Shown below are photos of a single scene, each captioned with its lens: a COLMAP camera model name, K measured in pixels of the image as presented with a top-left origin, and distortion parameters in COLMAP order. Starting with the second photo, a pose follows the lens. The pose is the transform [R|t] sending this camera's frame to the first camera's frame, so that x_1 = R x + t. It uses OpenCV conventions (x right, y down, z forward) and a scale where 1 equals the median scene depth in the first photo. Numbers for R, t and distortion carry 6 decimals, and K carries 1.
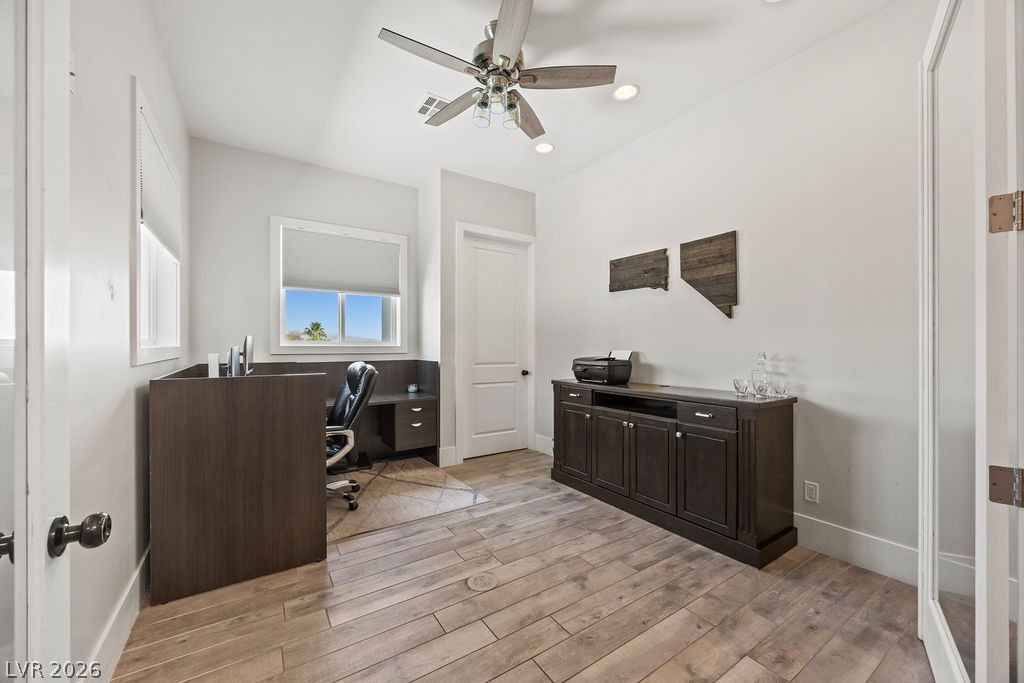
lens RADIAL K [[395.9, 0, 514.0], [0, 395.9, 345.2], [0, 0, 1]] dist [-0.000348, -0.000035]
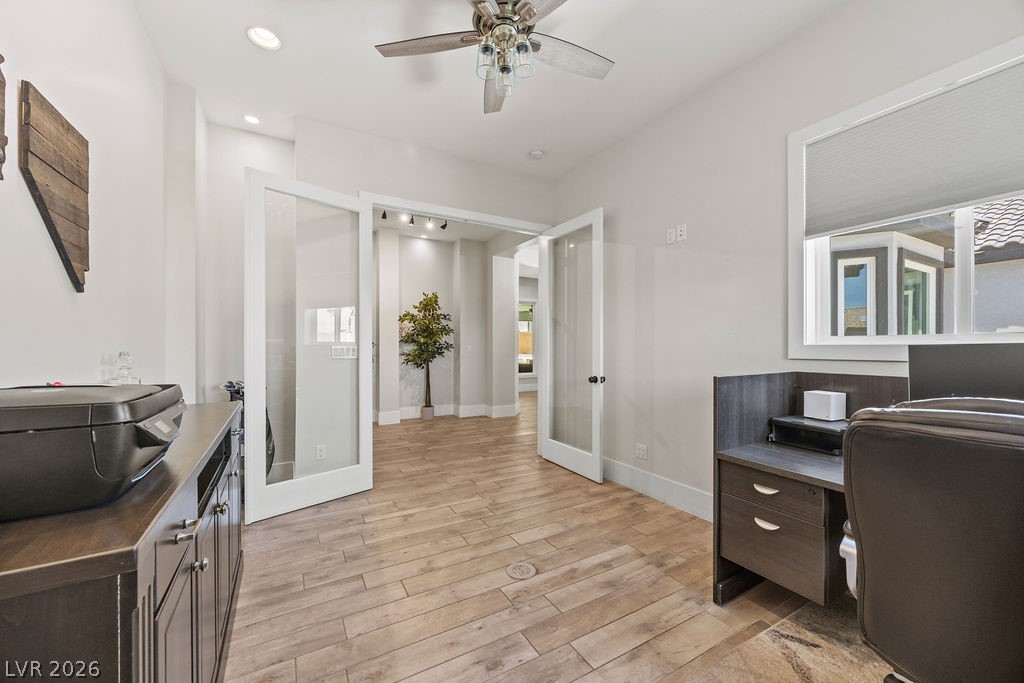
lens RADIAL K [[395.9, 0, 511.0], [0, 395.9, 345.2], [0, 0, 1]] dist [-0.000348, -0.000035]
pose [[-0.997734, -0.000329, 0.067281, -0.118227], [-0.000450, 0.999998, -0.001786, 0.009198], [-0.067280, -0.001812, -0.997732, 1.967969]]
